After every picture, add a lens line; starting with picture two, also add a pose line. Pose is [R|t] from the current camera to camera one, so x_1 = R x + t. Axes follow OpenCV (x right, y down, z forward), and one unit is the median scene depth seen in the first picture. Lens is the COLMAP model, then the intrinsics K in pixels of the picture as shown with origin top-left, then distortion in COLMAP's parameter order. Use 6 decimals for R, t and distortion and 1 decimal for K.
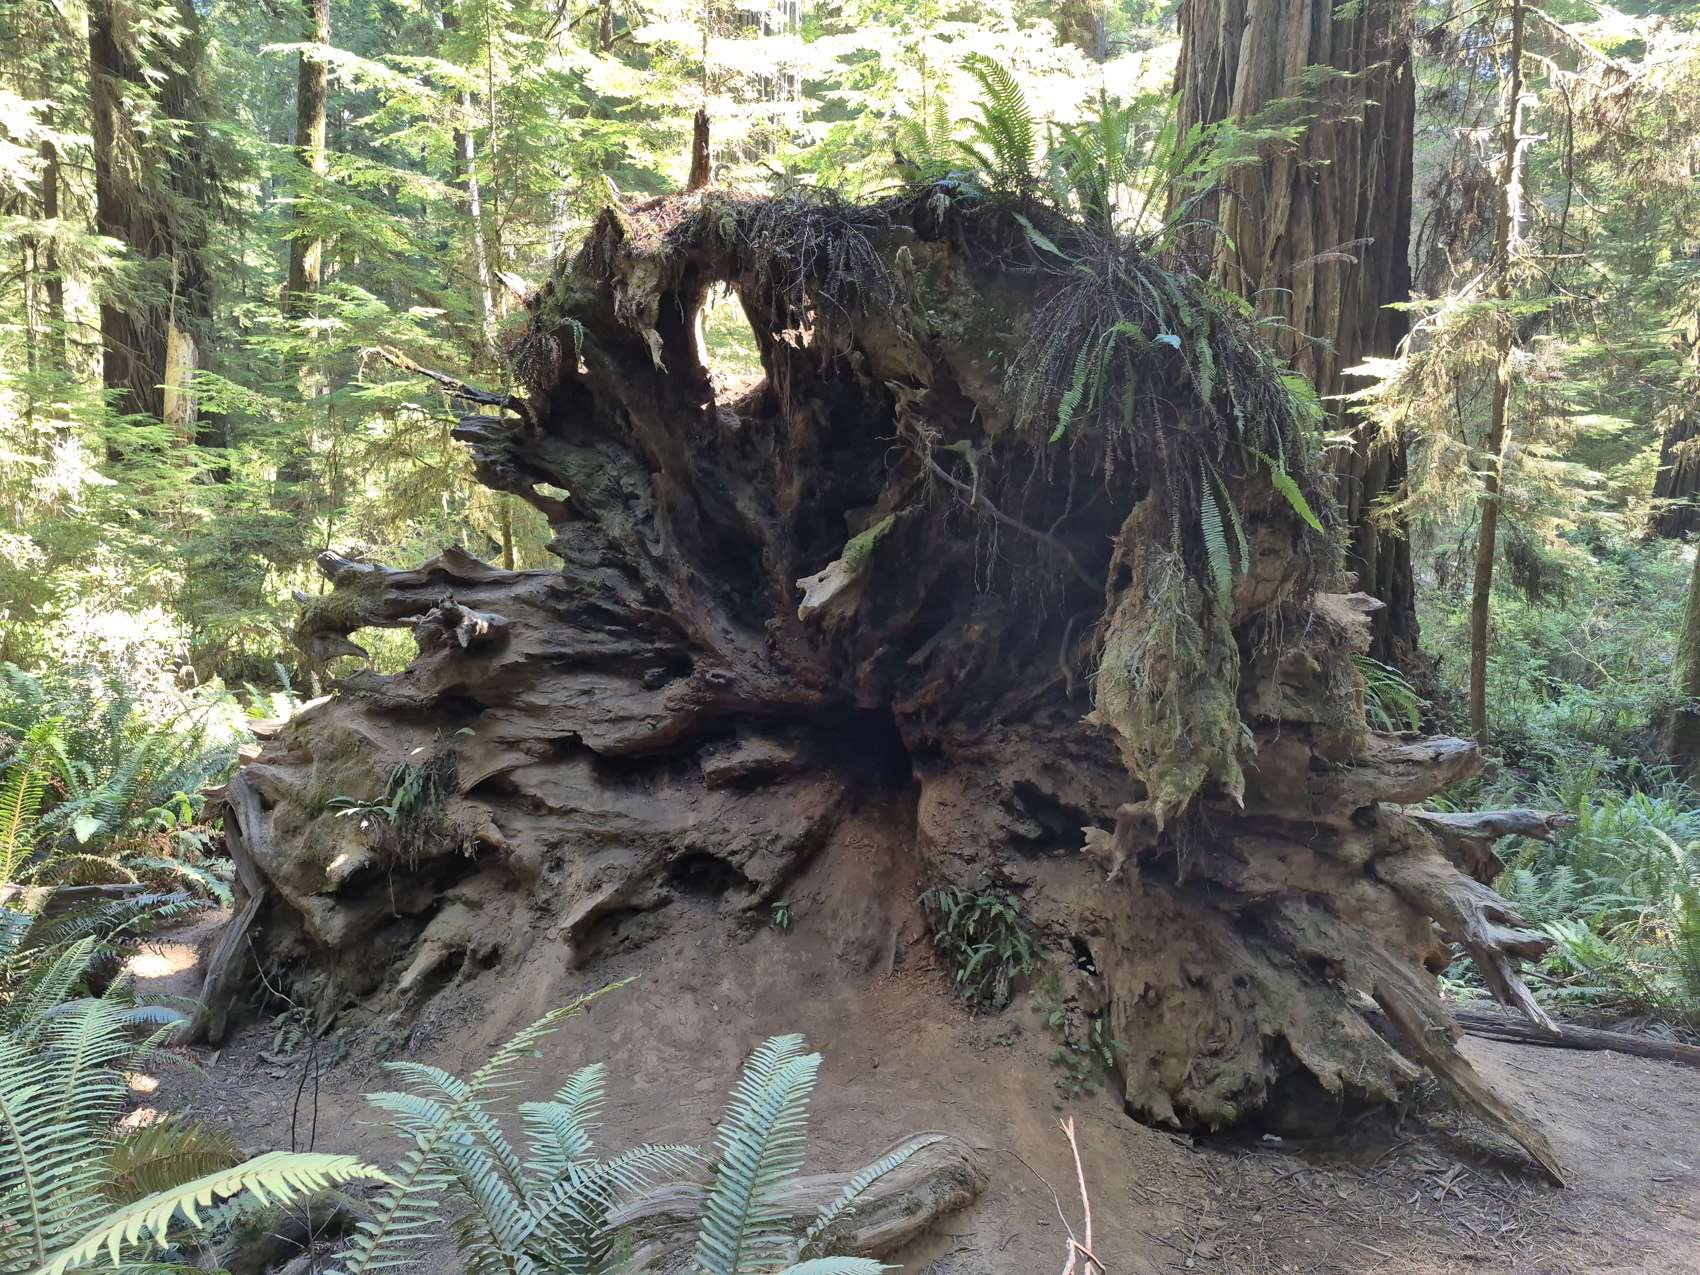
lens RADIAL K [[1230.1, 0, 927.4], [0, 1230.1, 681.4], [0, 0, 1]] dist [0.127581, -0.150967]
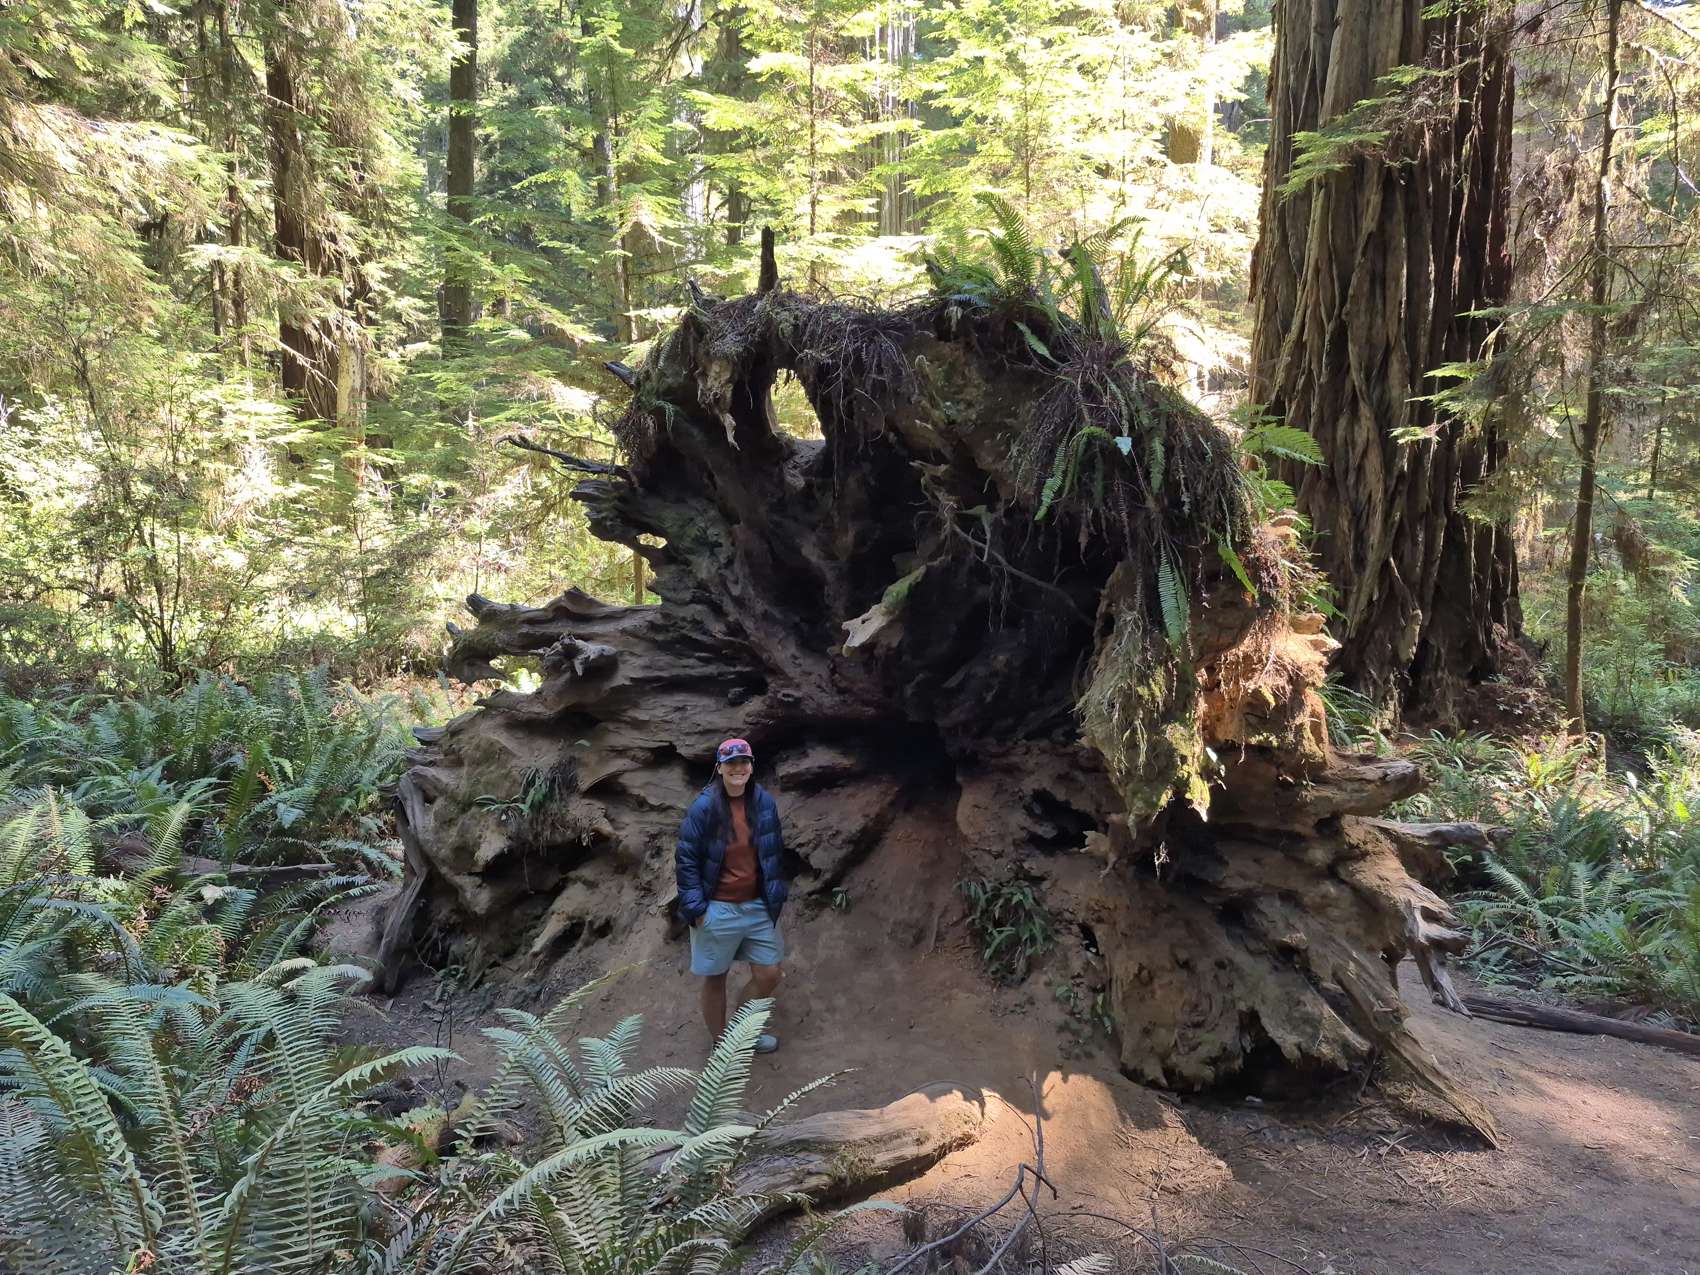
lens RADIAL K [[1230.1, 0, 927.4], [0, 1230.1, 681.4], [0, 0, 1]] dist [0.127581, -0.150967]
pose [[0.994399, 0.001197, -0.105681, 0.093060], [0.001402, 0.999698, 0.024519, -0.049325], [0.105678, -0.024530, 0.994098, -0.167211]]
